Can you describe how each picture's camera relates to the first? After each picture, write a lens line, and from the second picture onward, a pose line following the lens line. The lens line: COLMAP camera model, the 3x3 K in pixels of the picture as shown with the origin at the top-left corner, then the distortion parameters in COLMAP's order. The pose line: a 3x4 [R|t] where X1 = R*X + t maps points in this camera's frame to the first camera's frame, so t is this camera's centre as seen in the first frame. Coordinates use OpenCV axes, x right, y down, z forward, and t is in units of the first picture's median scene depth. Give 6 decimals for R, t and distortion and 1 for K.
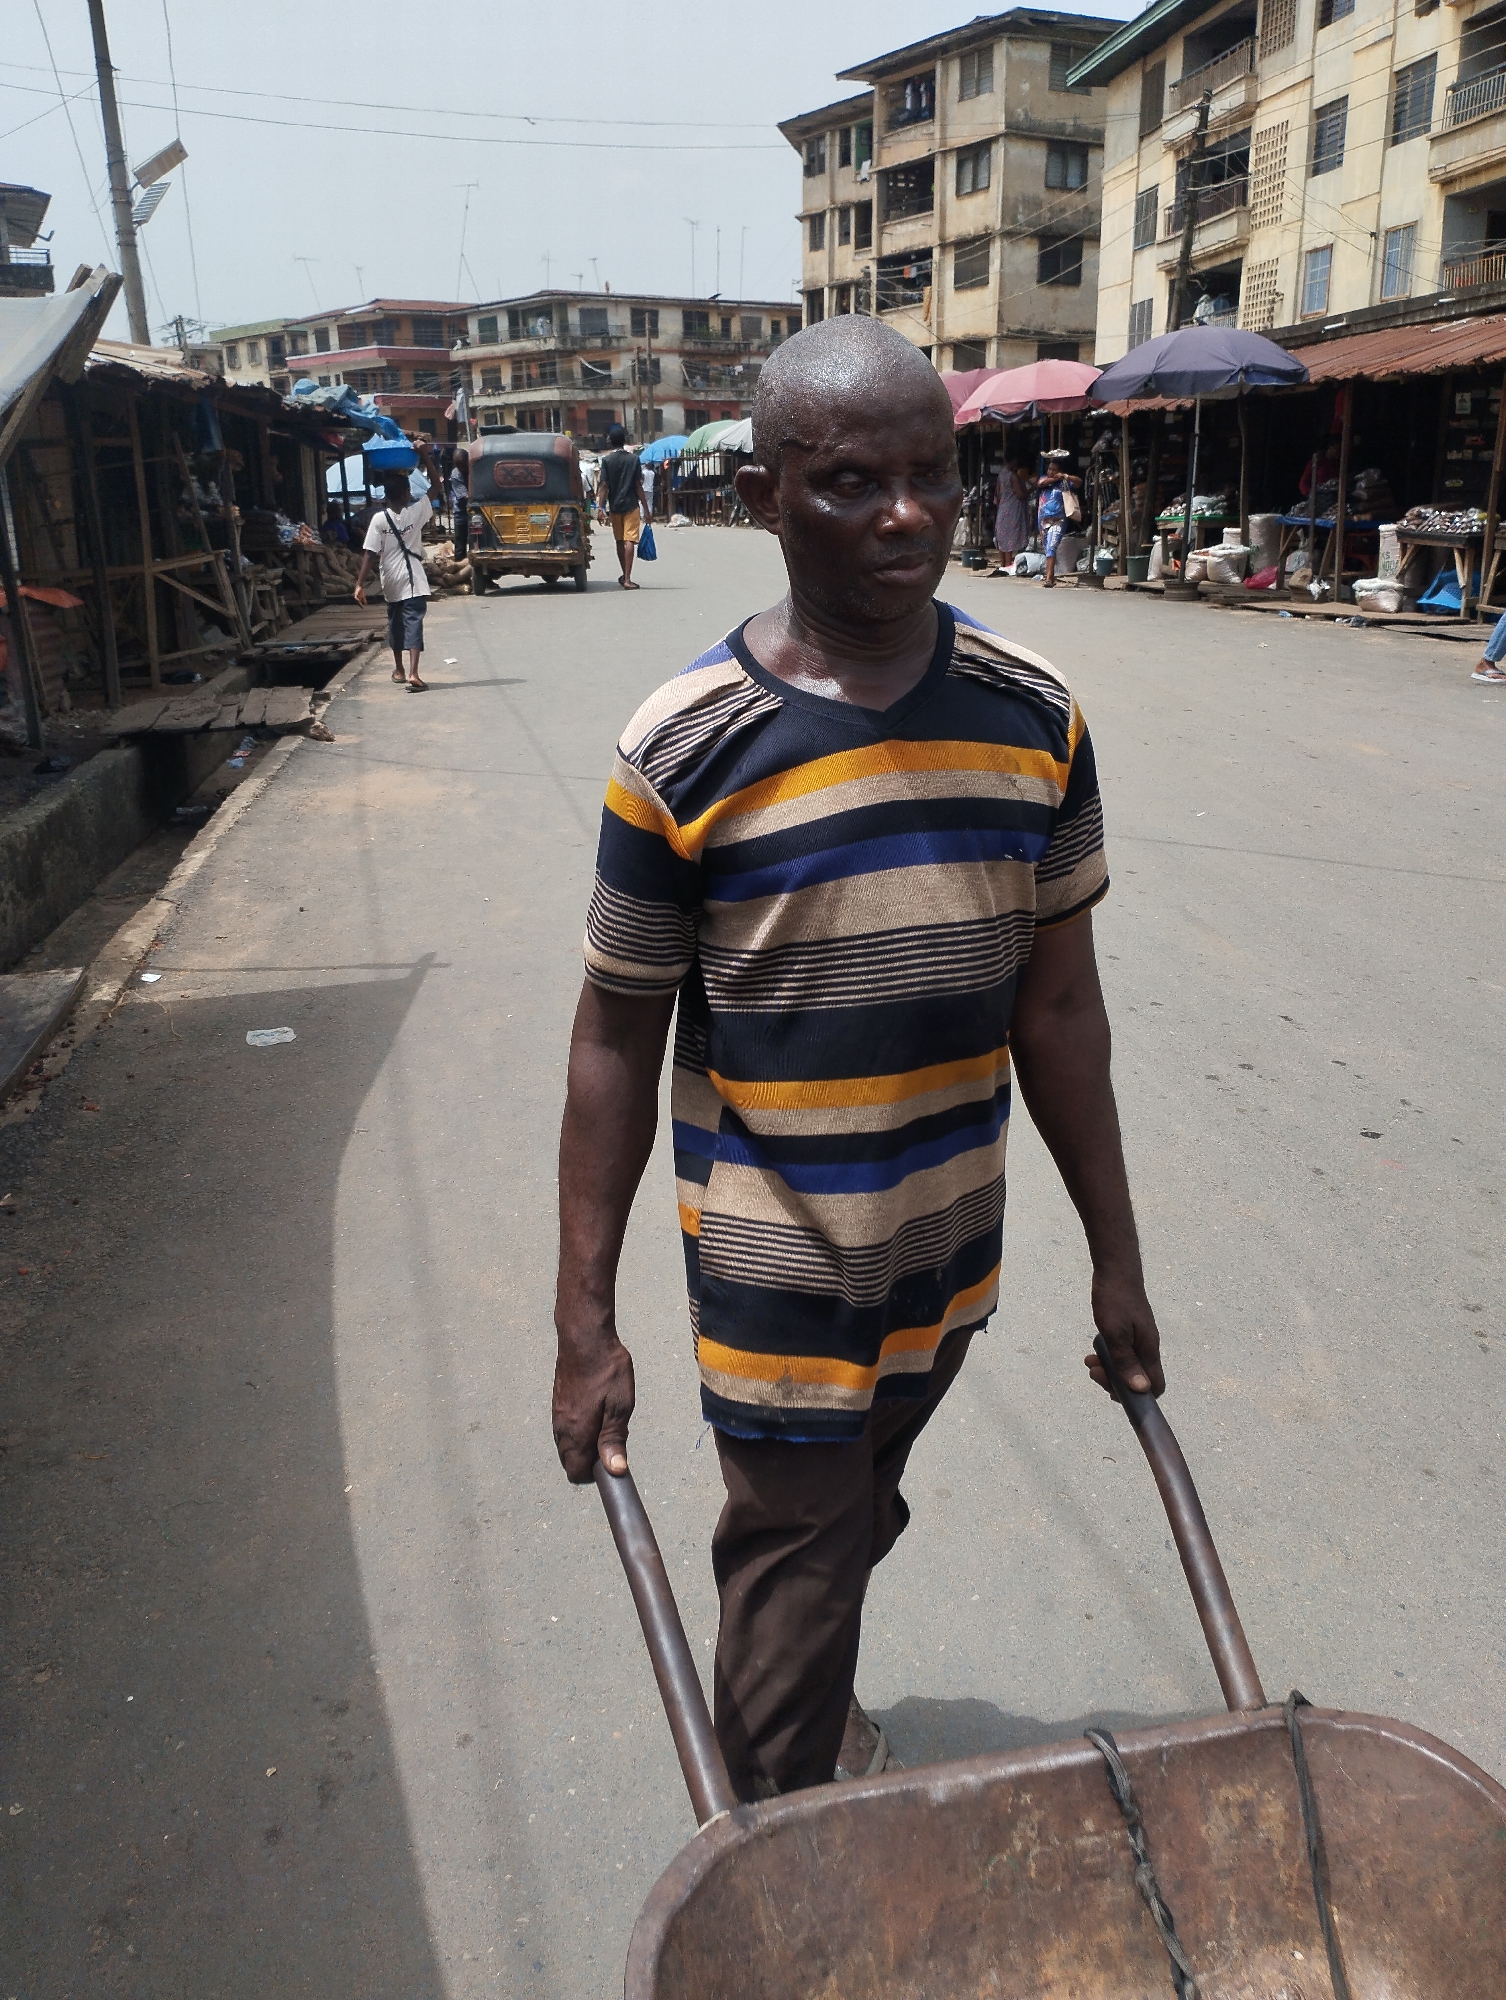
lens RADIAL K [[1574.5, 0, 756.0], [0, 1574.5, 994.4], [0, 0, 1]] dist [0.009246, -0.041010]
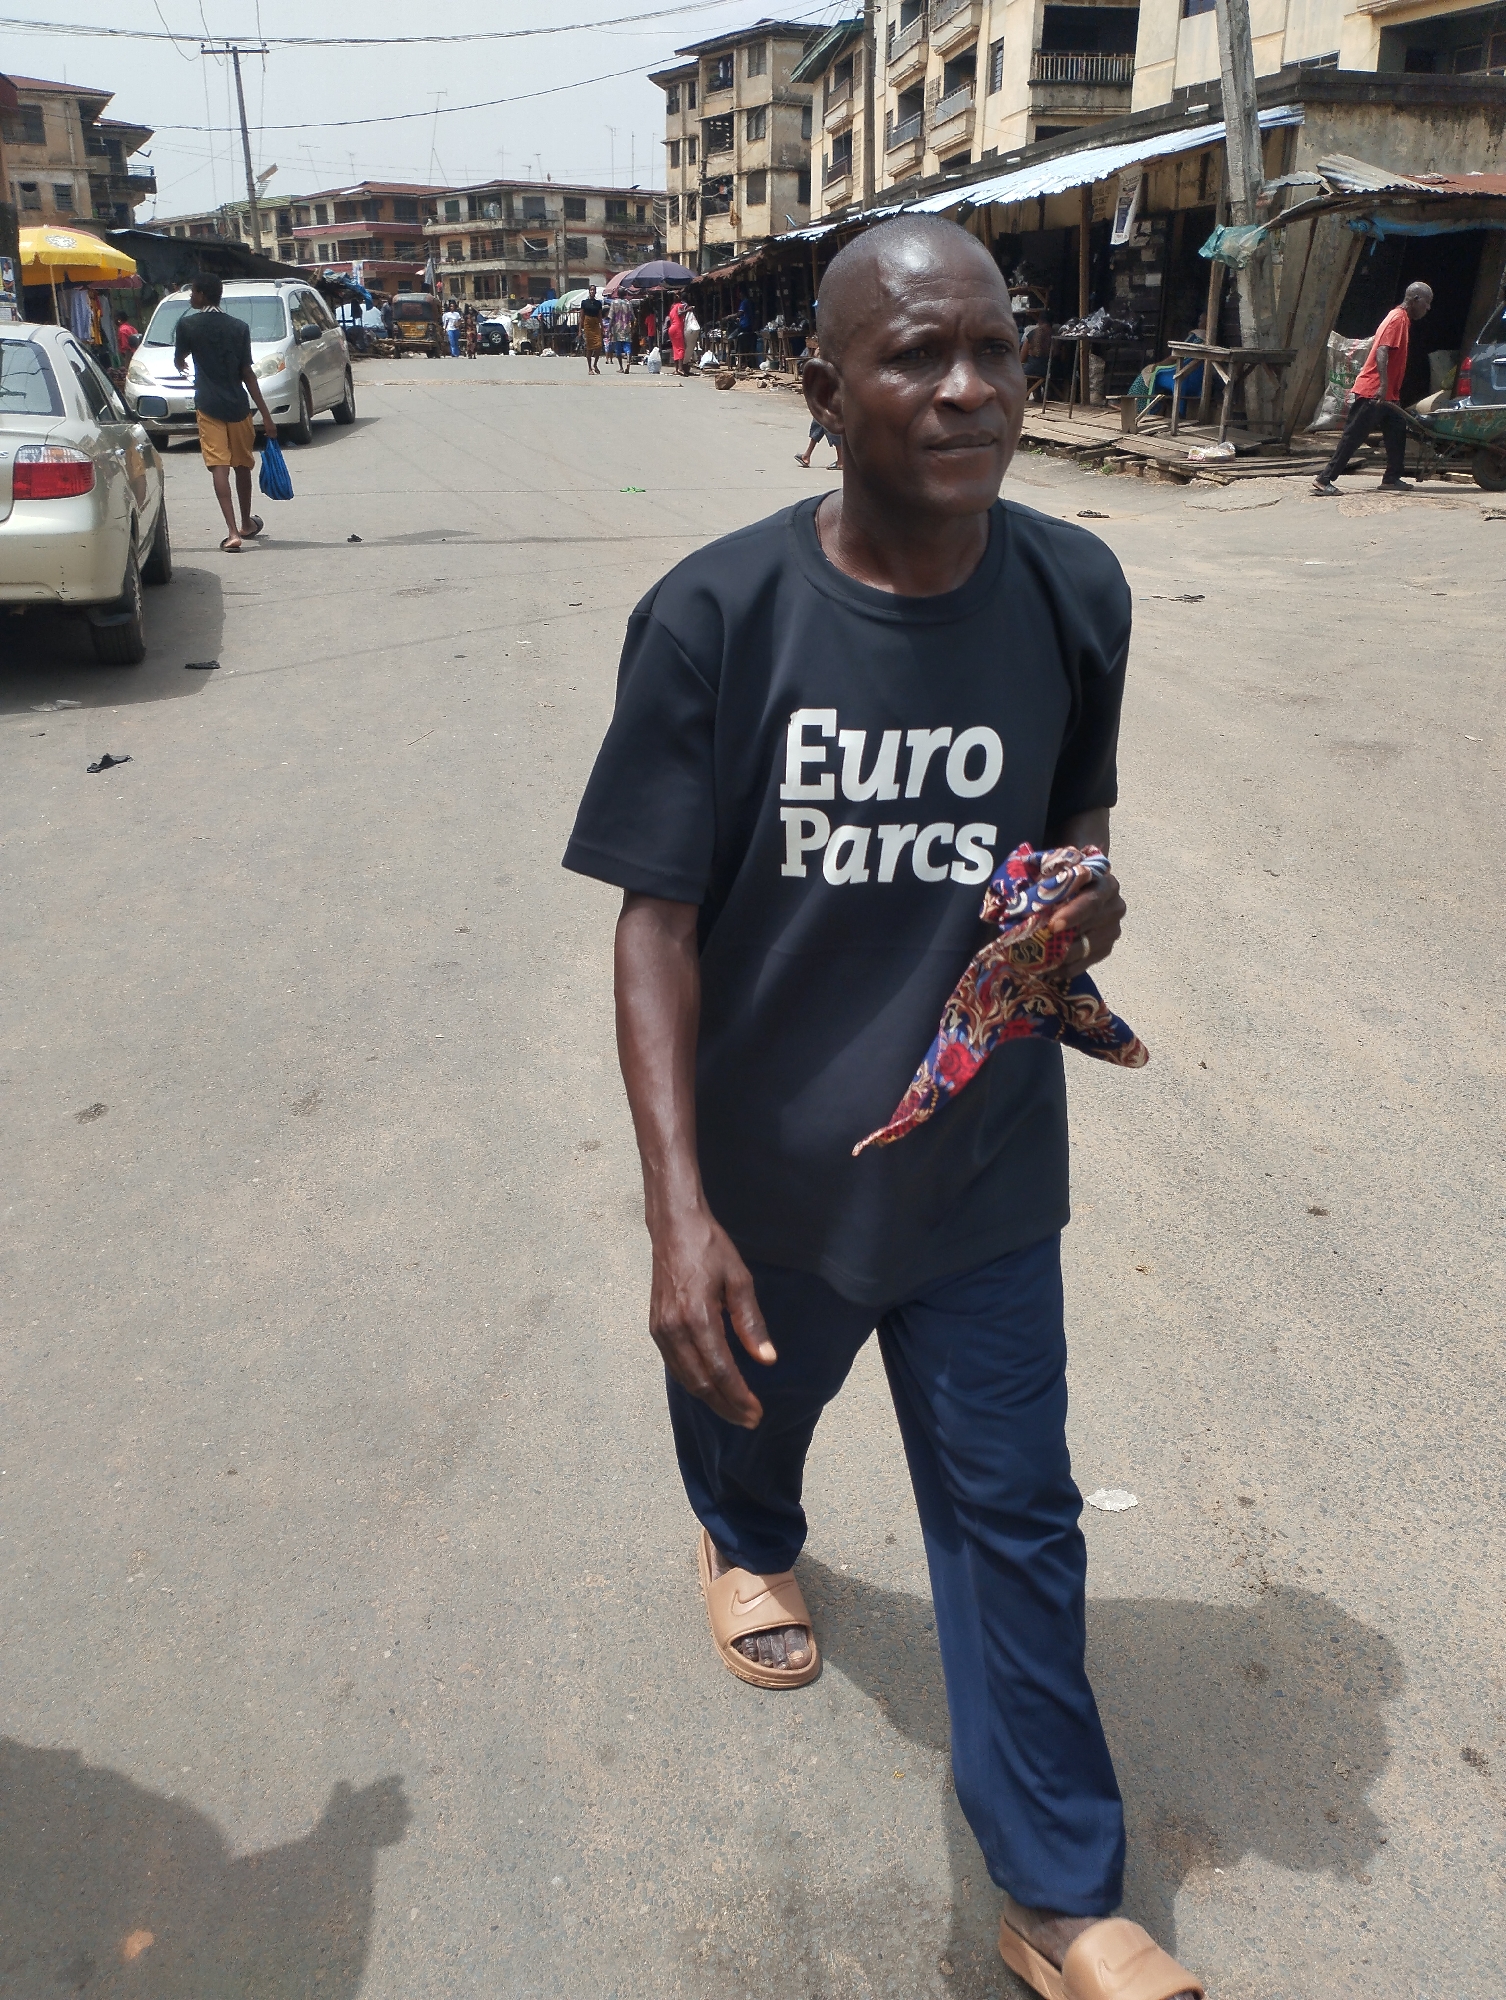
lens RADIAL K [[1574.5, 0, 755.3], [0, 1574.5, 1003.4], [0, 0, 1]] dist [0.009246, -0.041010]
pose [[0.999681, 0.024045, 0.007740, 0.083155], [-0.024566, 0.996785, 0.076268, 0.117708], [-0.005881, -0.076434, 0.997057, -0.330398]]
